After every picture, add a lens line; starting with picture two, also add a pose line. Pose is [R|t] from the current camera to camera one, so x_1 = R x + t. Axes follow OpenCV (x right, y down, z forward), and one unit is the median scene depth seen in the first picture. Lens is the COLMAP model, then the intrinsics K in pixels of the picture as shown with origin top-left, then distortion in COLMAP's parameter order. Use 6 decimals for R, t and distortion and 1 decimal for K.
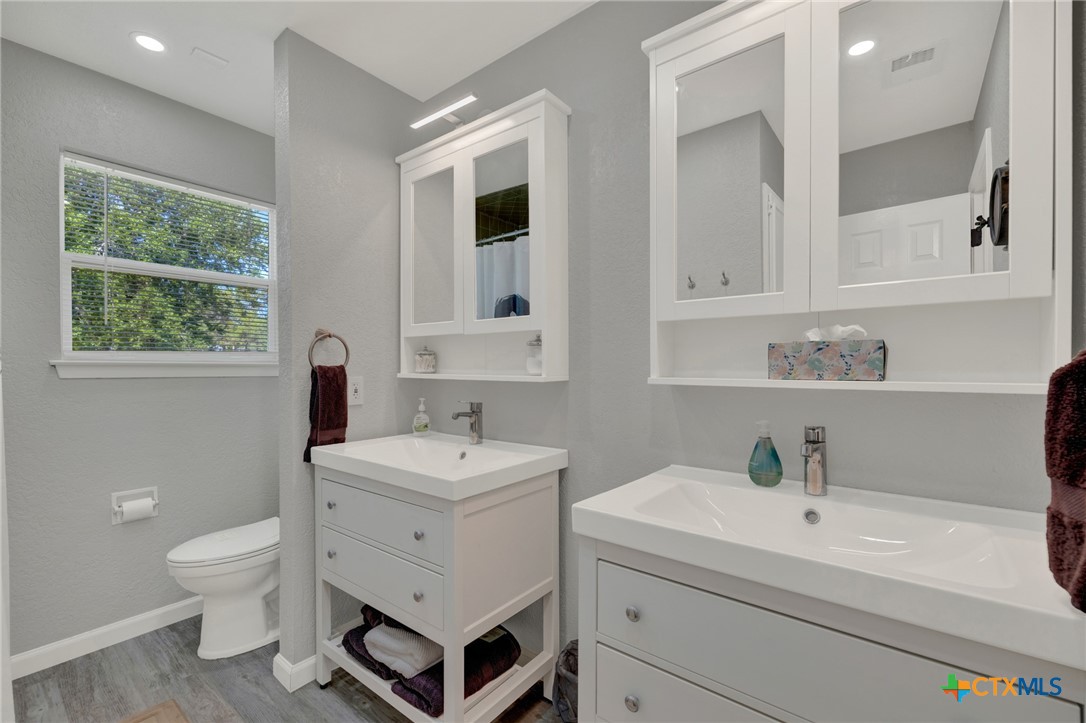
lens RADIAL K [[465.3, 0, 543.6], [0, 465.3, 353.9], [0, 0, 1]] dist [-0.001347, -0.000085]
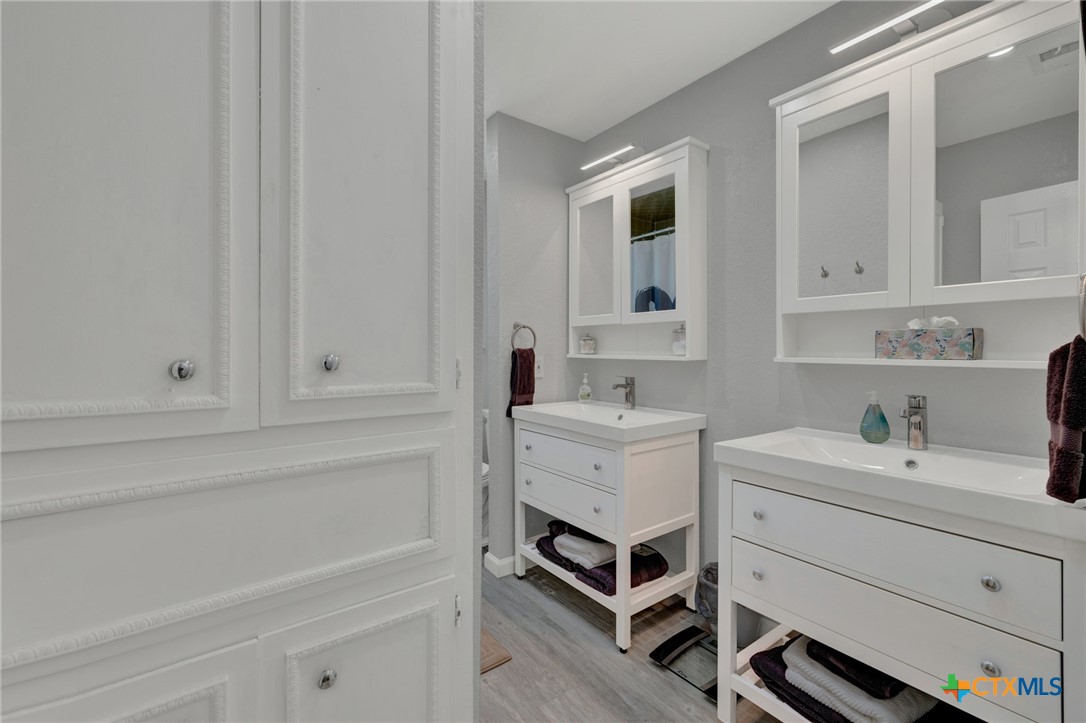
lens RADIAL K [[459.1, 0, 538.3], [0, 459.1, 347.0], [0, 0, 1]] dist [0.001260, 0.000264]
pose [[0.961085, -0.001525, -0.276247, -0.044011], [0.007613, 0.999751, 0.020967, -0.008138], [0.276147, -0.022255, 0.960858, -0.333445]]
